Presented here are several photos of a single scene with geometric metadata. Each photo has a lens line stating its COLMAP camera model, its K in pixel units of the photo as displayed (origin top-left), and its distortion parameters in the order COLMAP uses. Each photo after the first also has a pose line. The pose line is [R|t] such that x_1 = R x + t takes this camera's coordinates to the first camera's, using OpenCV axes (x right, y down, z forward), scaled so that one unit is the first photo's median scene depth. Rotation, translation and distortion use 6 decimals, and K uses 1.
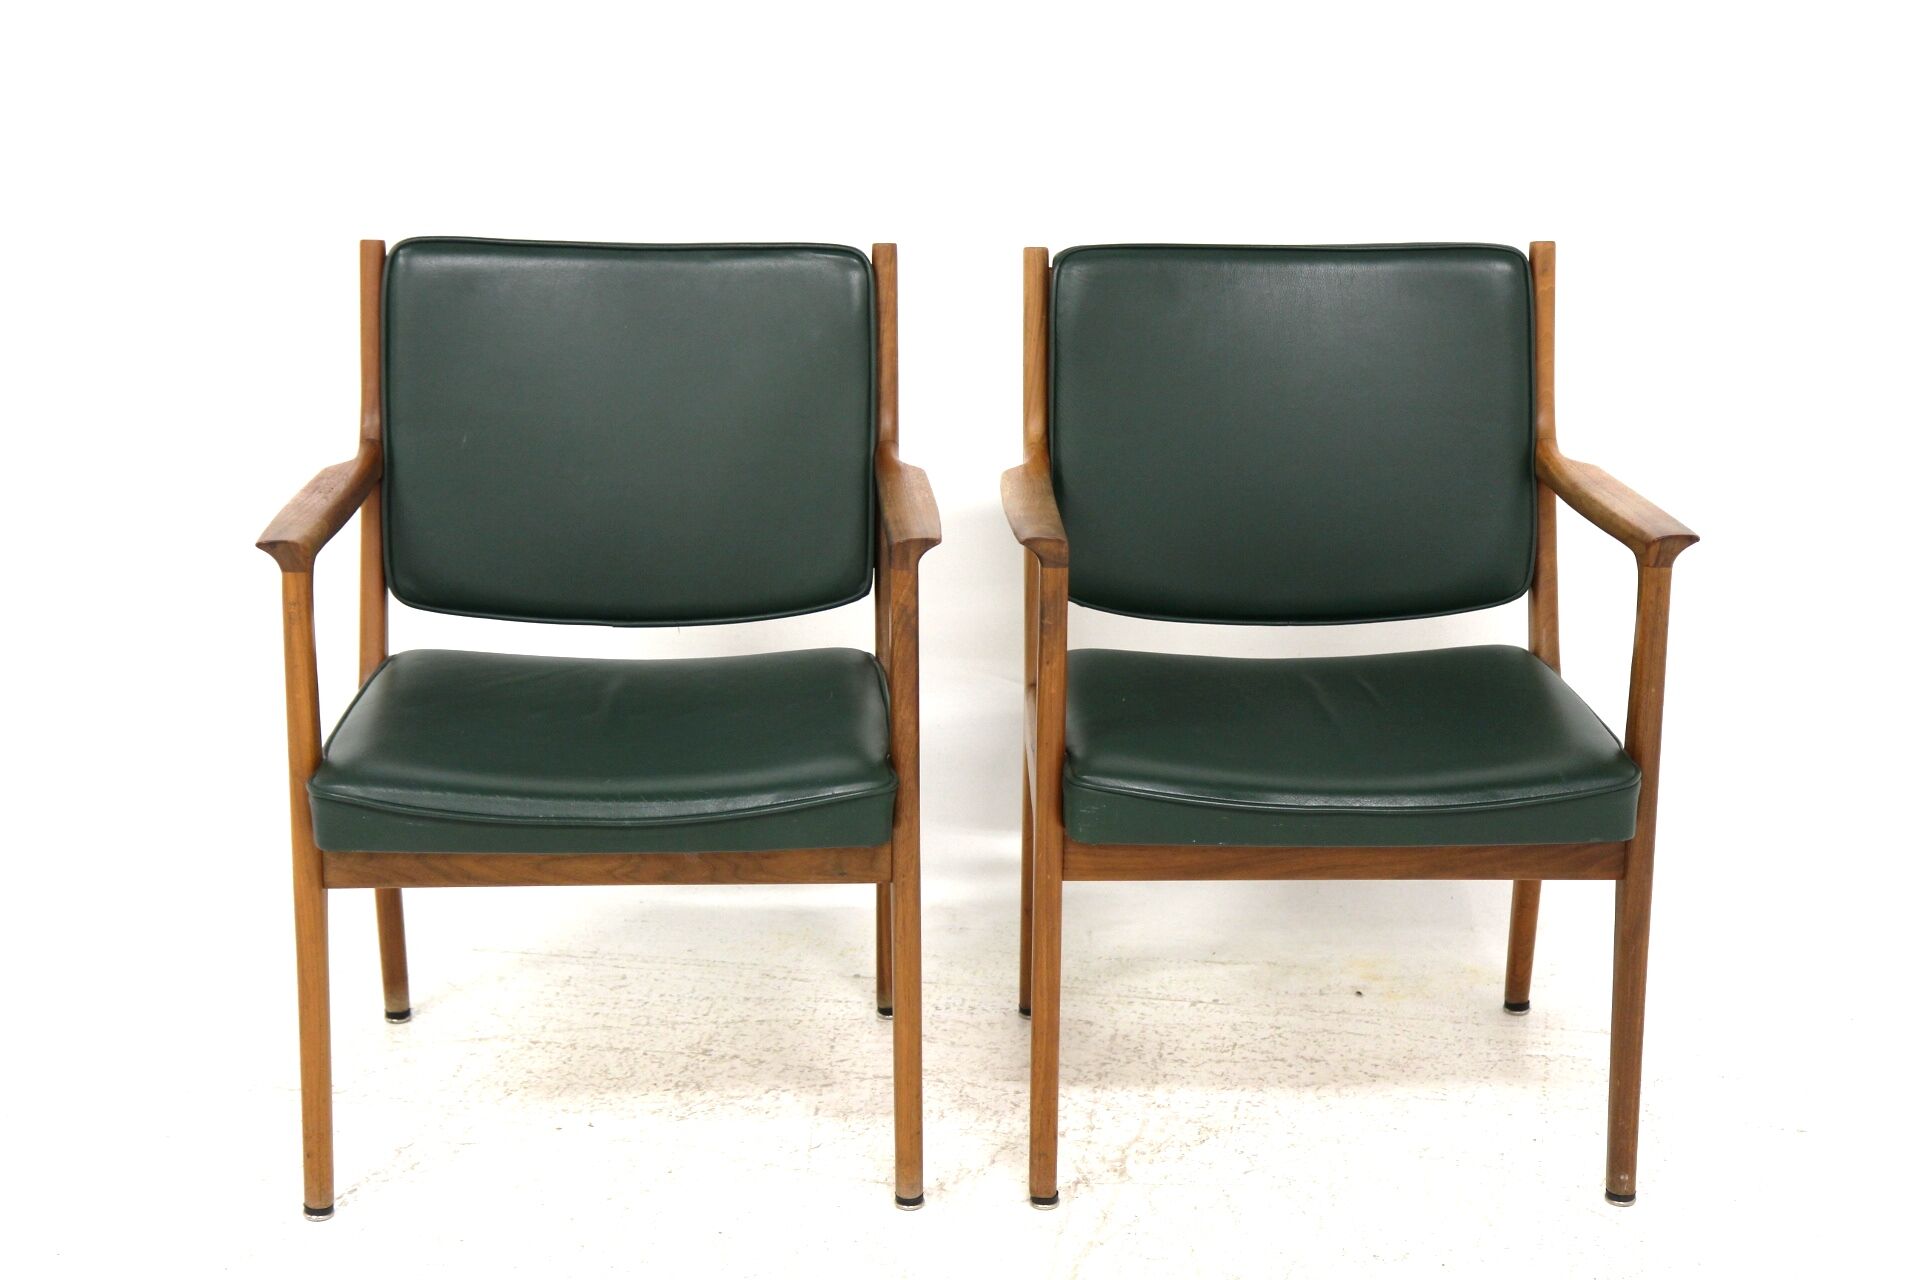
lens RADIAL K [[3753.2, 0, 960.0], [0, 3753.2, 640.0], [0, 0, 1]] dist [0.303661, -0.010524]
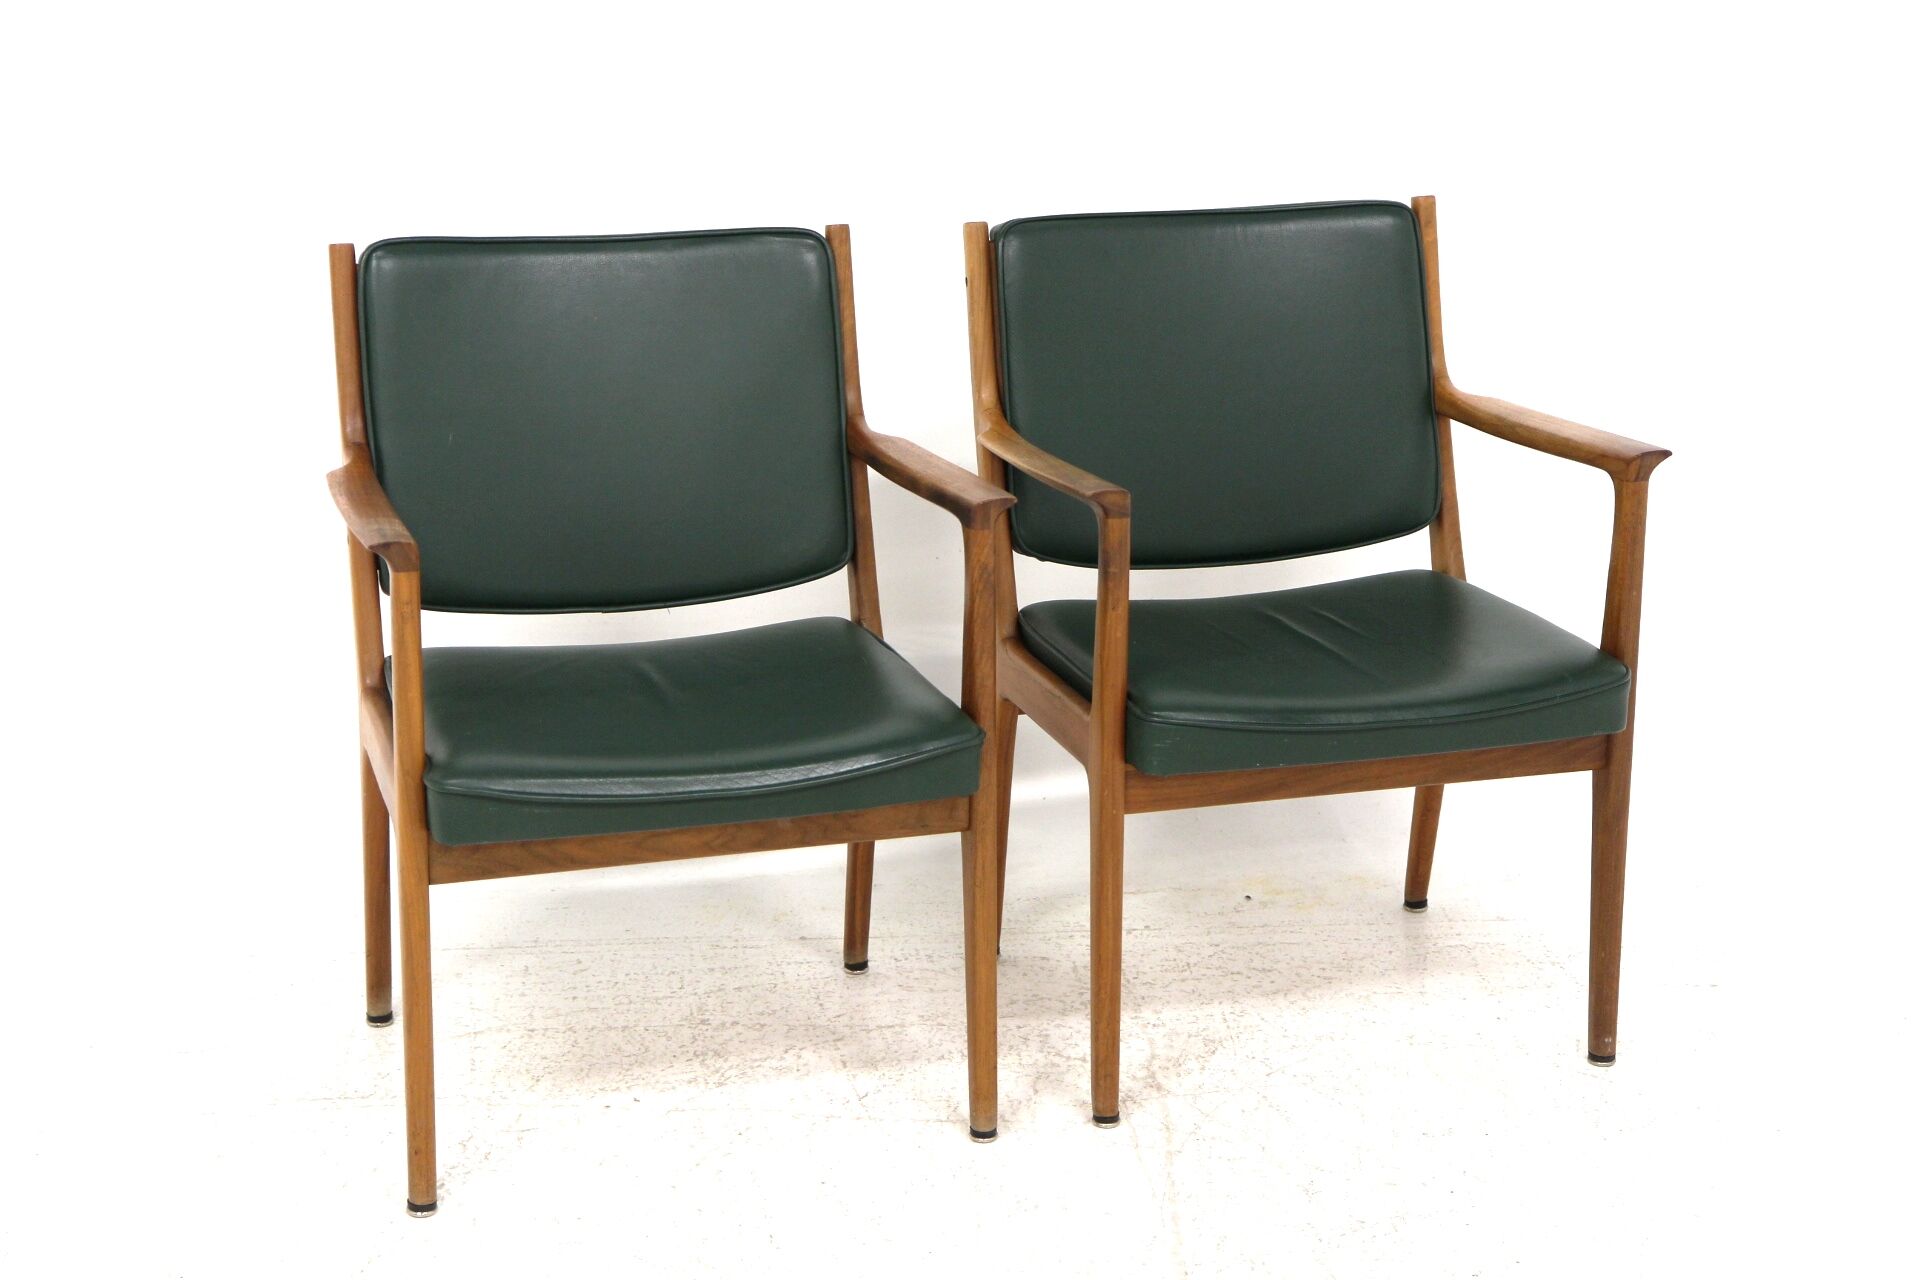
lens RADIAL K [[3832.1, 0, 960.0], [0, 3832.1, 640.0], [0, 0, 1]] dist [0.326019, -0.087313]
pose [[0.958586, -0.074224, 0.274962, -0.286764], [0.074557, 0.997174, 0.009257, 0.001457], [-0.274872, 0.011627, 0.961411, -0.025198]]
